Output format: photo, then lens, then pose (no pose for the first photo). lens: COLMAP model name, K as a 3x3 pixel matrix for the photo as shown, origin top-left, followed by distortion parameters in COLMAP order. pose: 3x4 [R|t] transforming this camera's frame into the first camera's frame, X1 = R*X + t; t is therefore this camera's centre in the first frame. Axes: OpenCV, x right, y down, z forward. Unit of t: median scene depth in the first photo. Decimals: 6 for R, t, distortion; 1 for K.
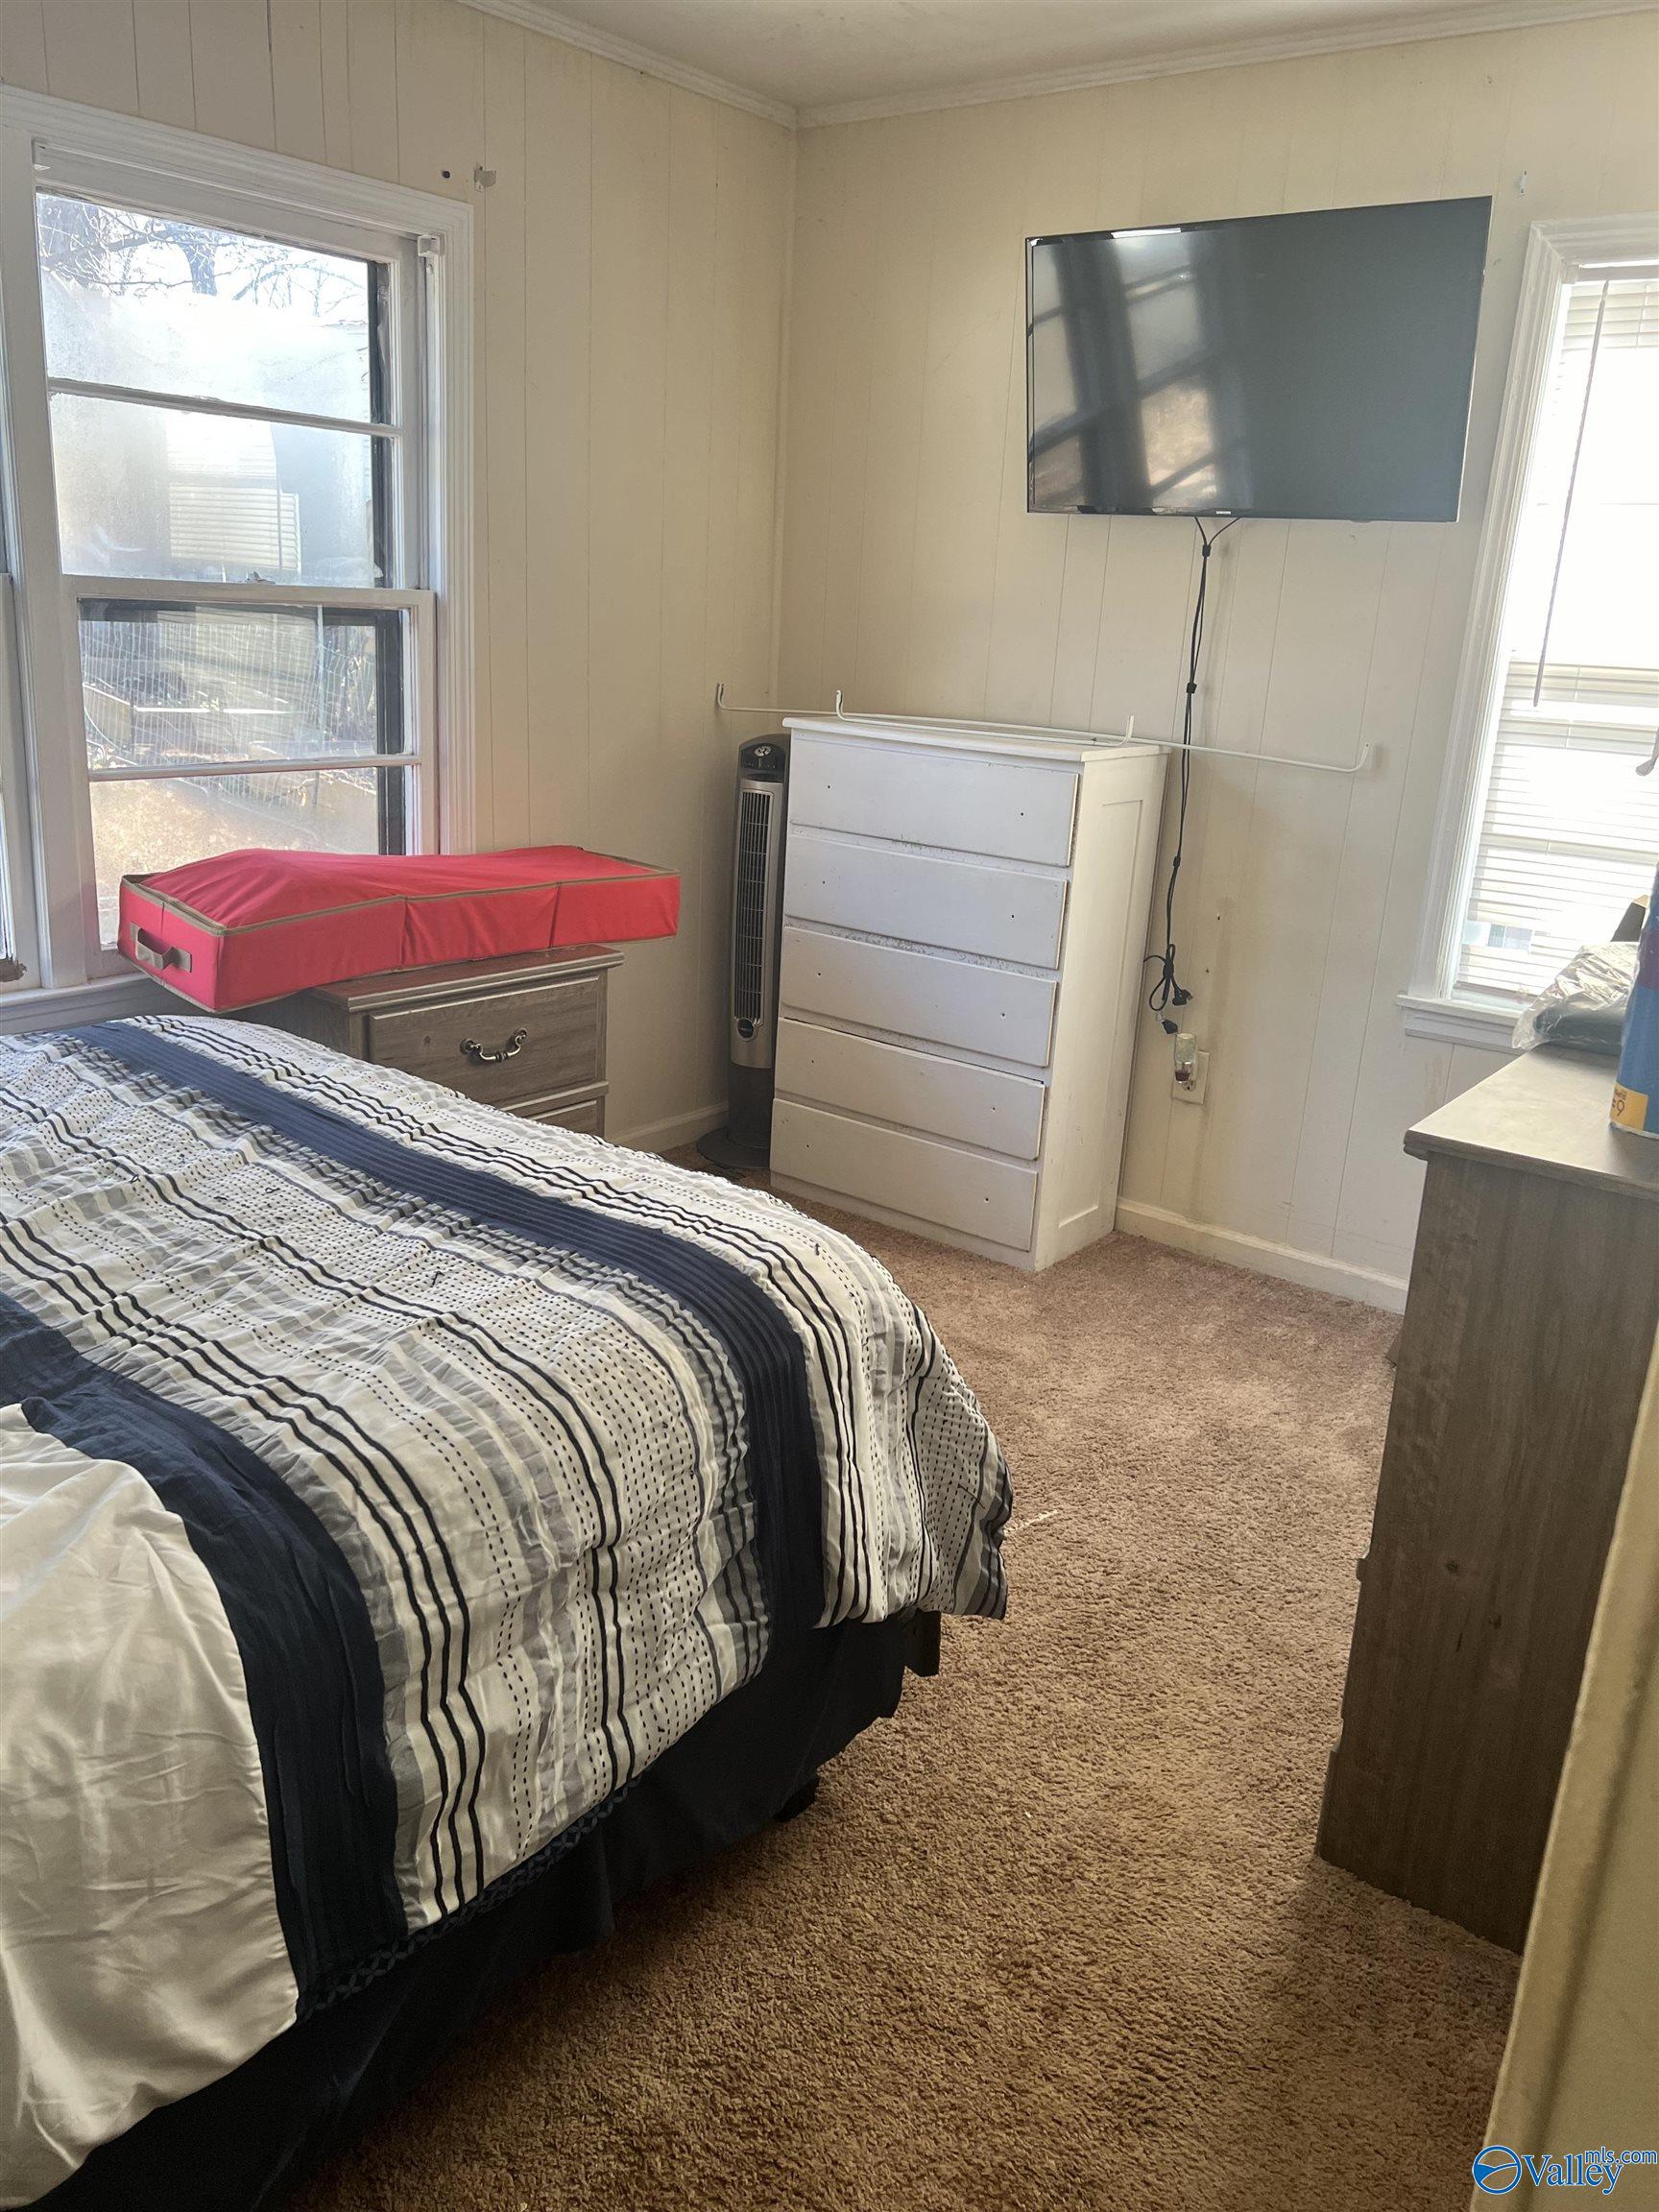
lens RADIAL K [[1663.5, 0, 839.0], [0, 1663.5, 1087.1], [0, 0, 1]] dist [0.031527, -0.056071]
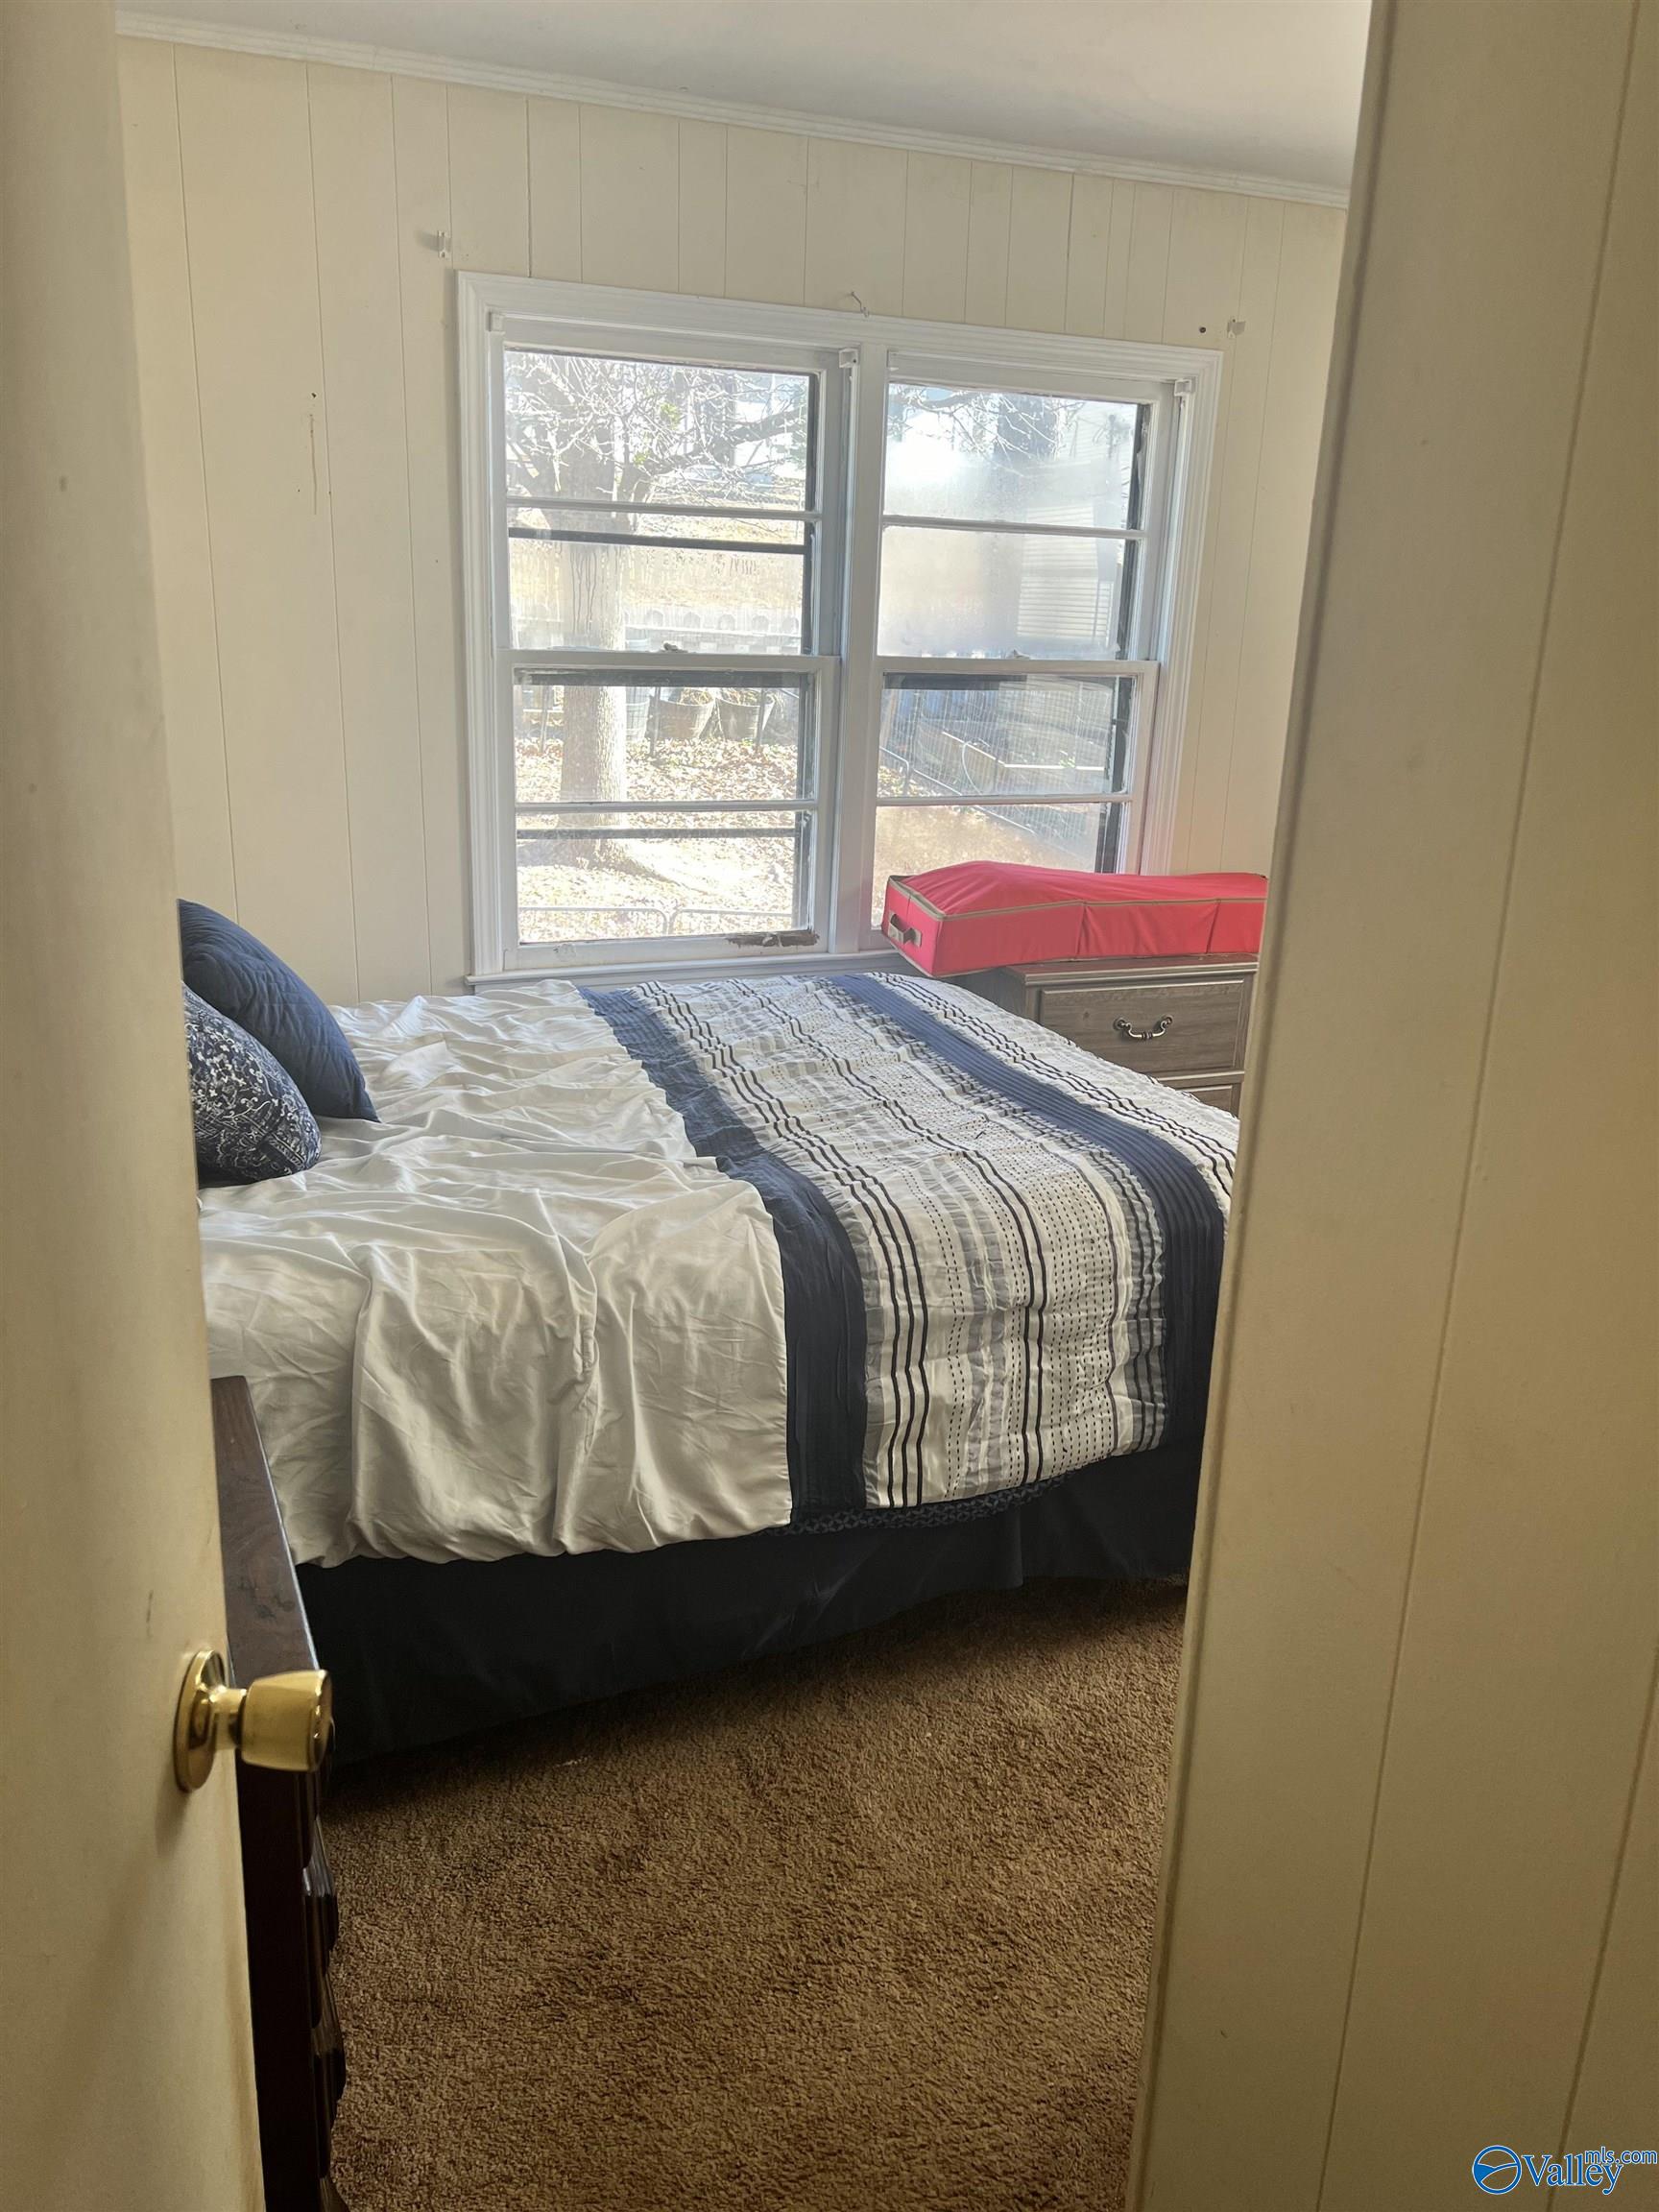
lens RADIAL K [[1663.5, 0, 828.8], [0, 1663.5, 1103.8], [0, 0, 1]] dist [0.031527, -0.056071]
pose [[0.867949, 0.113677, -0.483468, 0.358046], [-0.126684, 0.991926, 0.005799, 0.099482], [0.480224, 0.056214, 0.875343, -0.355249]]
